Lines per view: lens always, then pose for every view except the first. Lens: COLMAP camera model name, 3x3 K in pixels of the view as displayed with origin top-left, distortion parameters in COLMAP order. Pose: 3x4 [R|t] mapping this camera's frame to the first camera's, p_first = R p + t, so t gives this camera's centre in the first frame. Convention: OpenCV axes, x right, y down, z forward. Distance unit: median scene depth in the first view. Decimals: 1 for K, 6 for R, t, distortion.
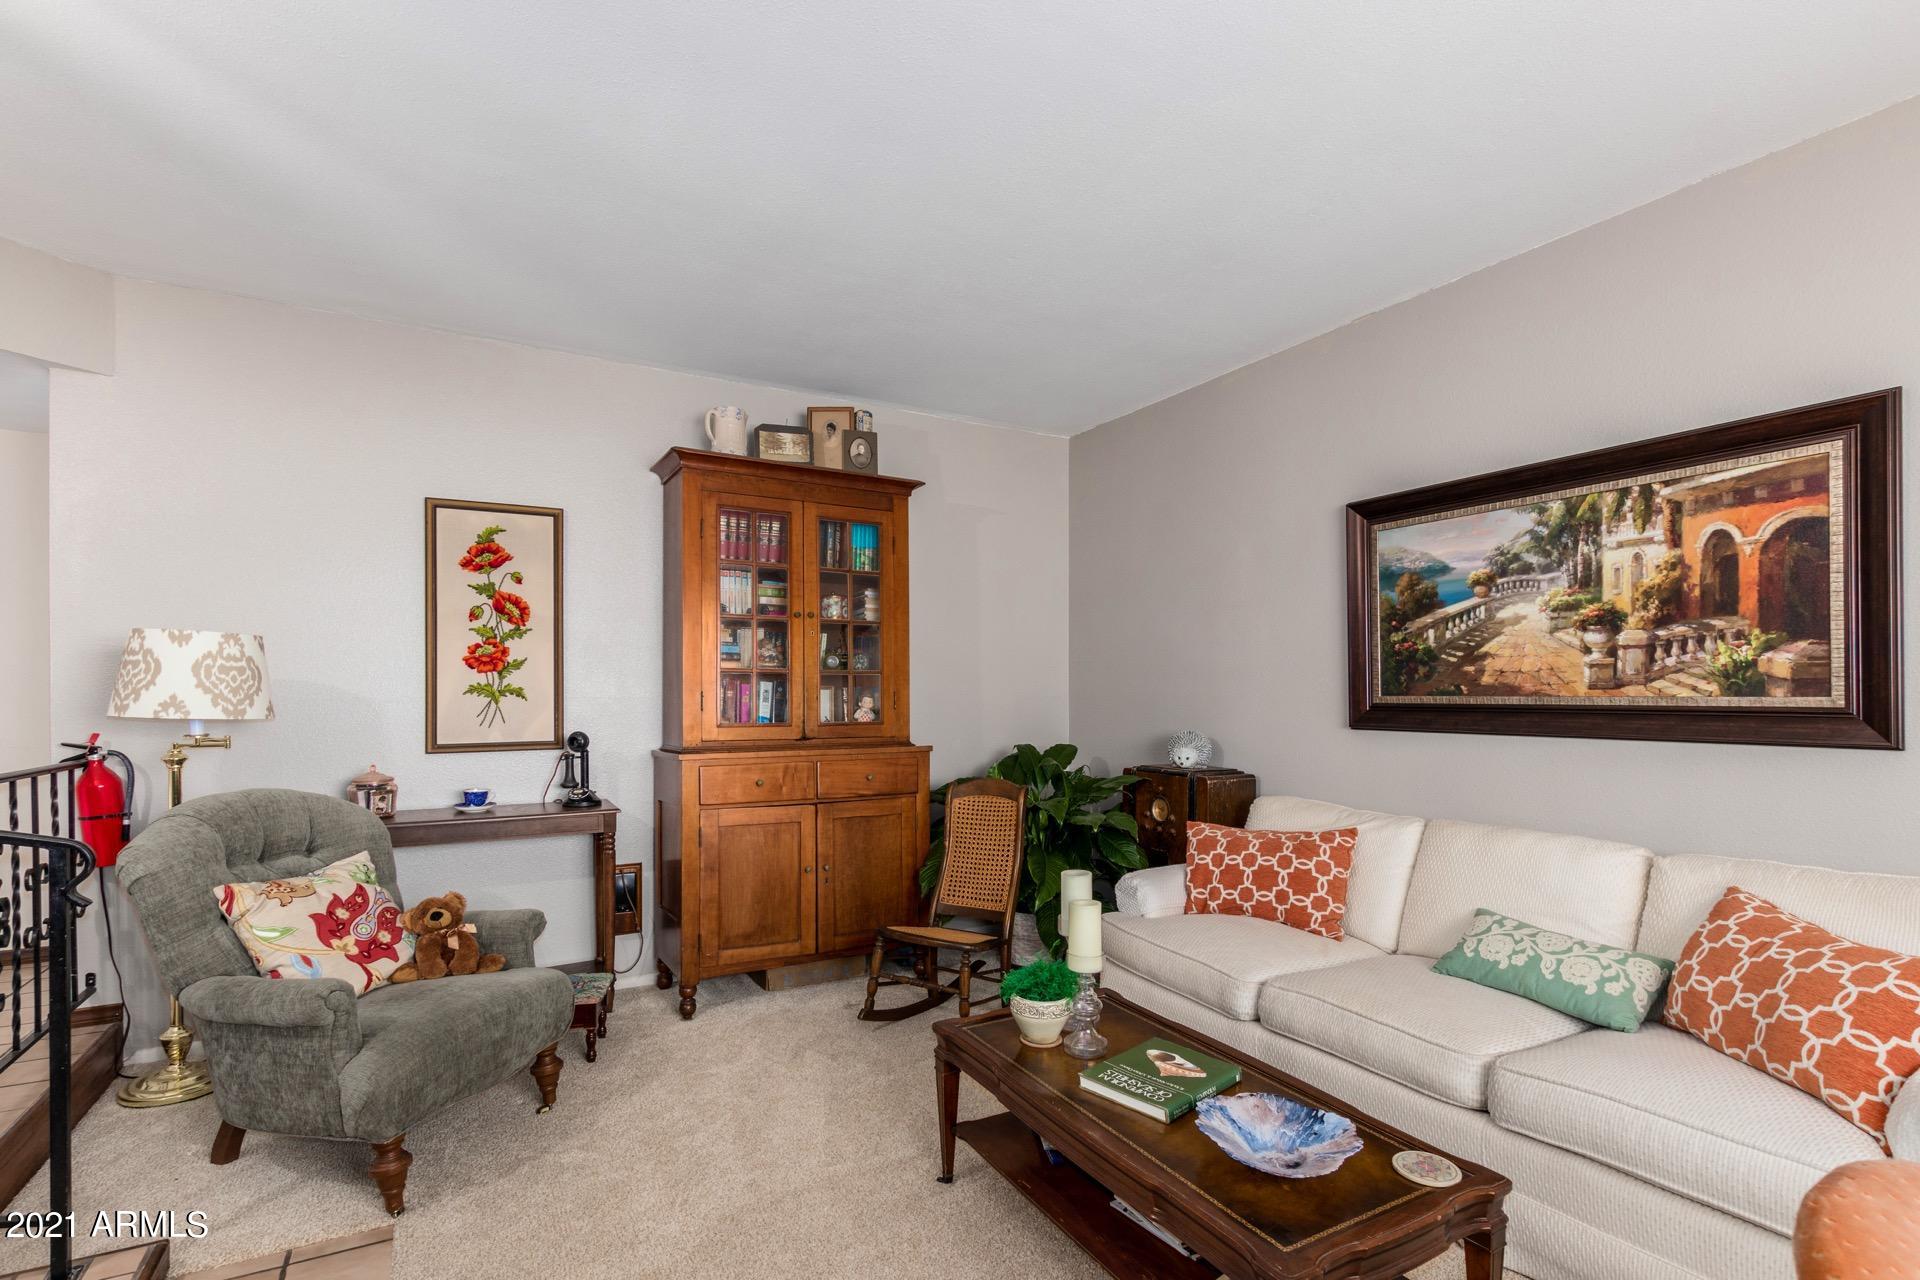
lens RADIAL K [[880.9, 0, 919.1], [0, 880.9, 688.1], [0, 0, 1]] dist [-0.000325, -0.002107]
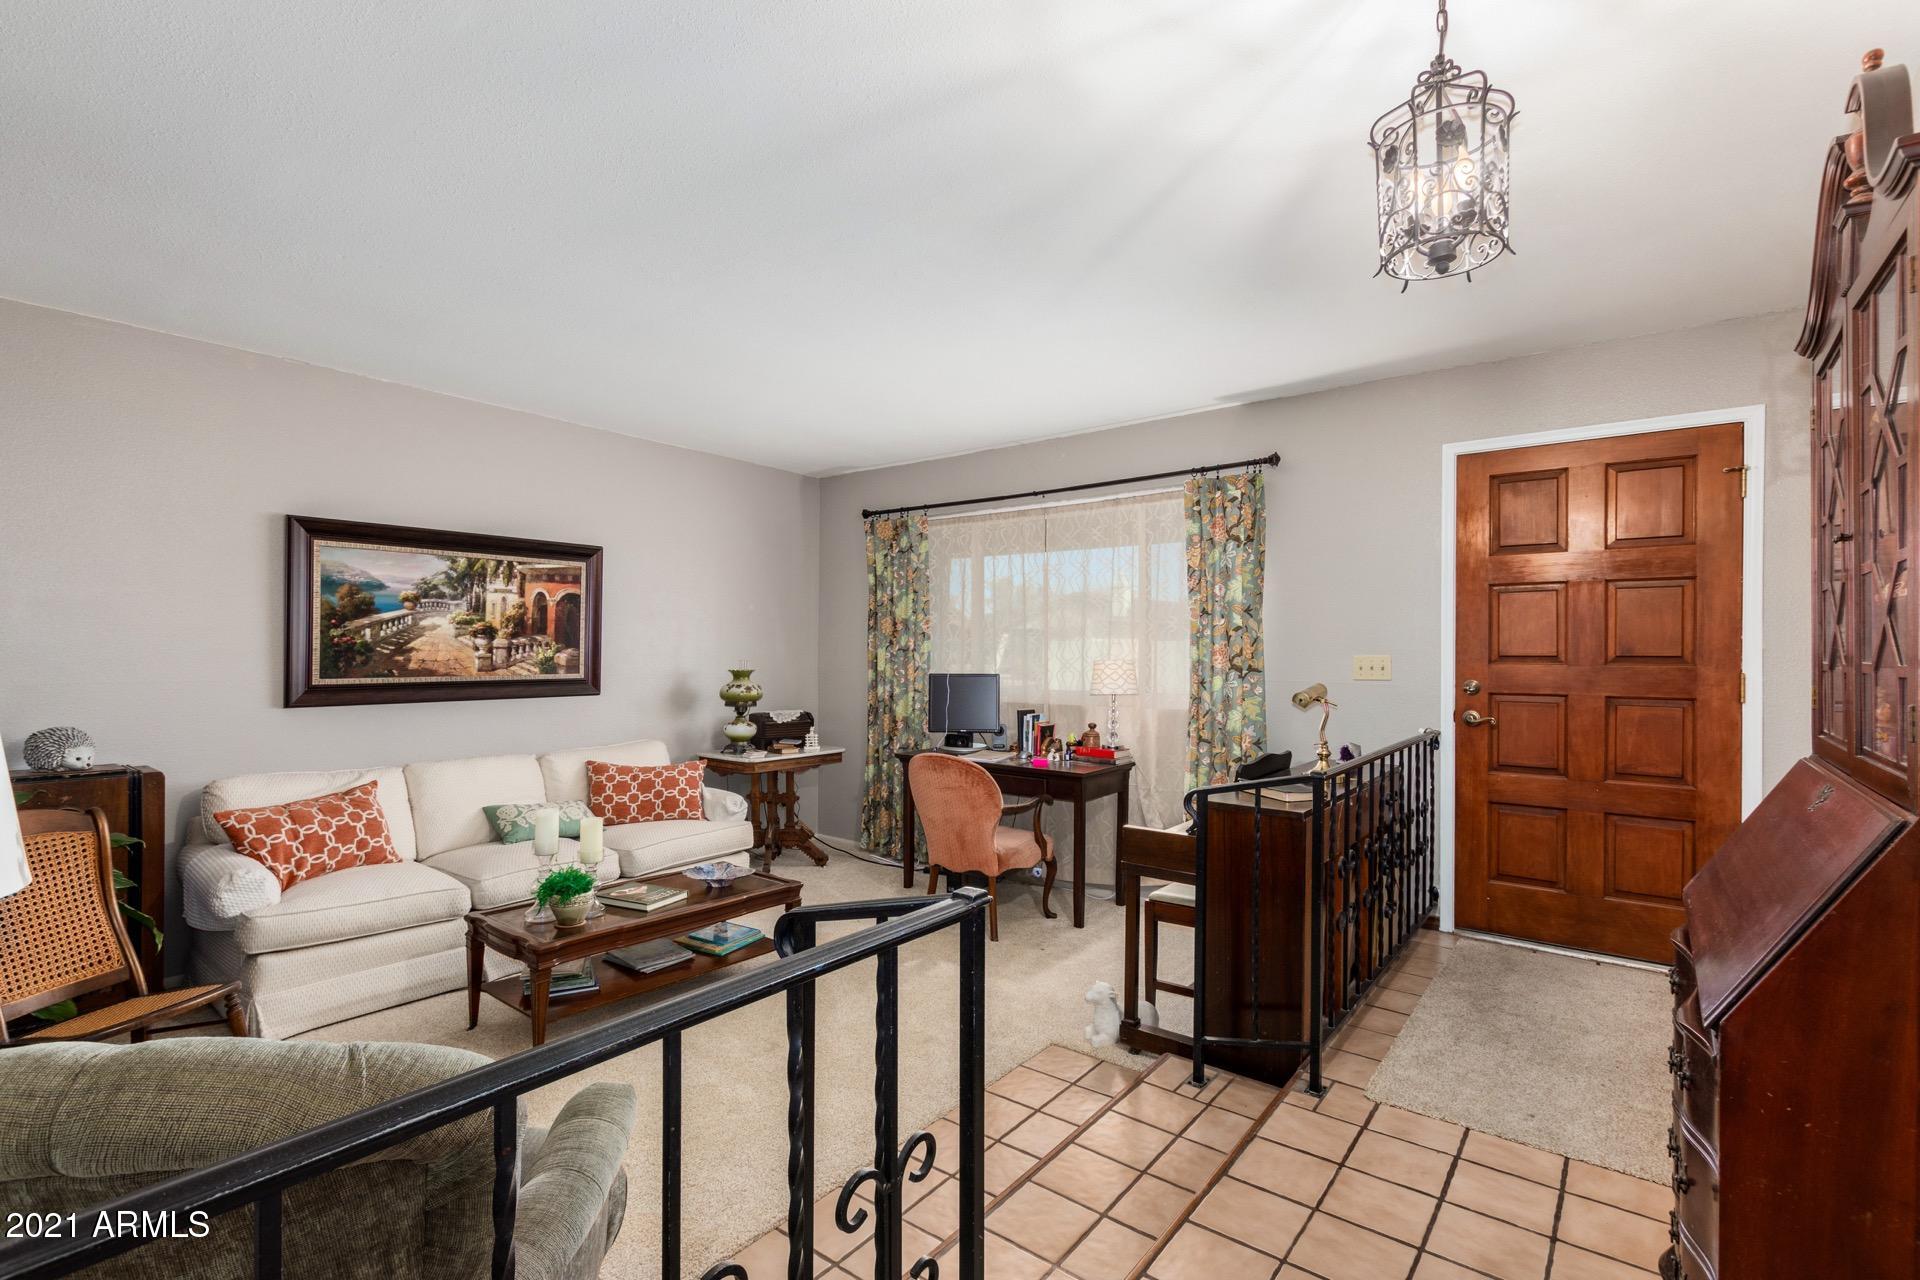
lens RADIAL K [[880.9, 0, 960.2], [0, 880.9, 648.4], [0, 0, 1]] dist [-0.000325, -0.002107]
pose [[-0.393392, 0.002301, 0.919368, -1.178188], [-0.006374, 0.999966, -0.005229, -0.040305], [-0.919349, -0.007917, -0.393364, 0.803060]]
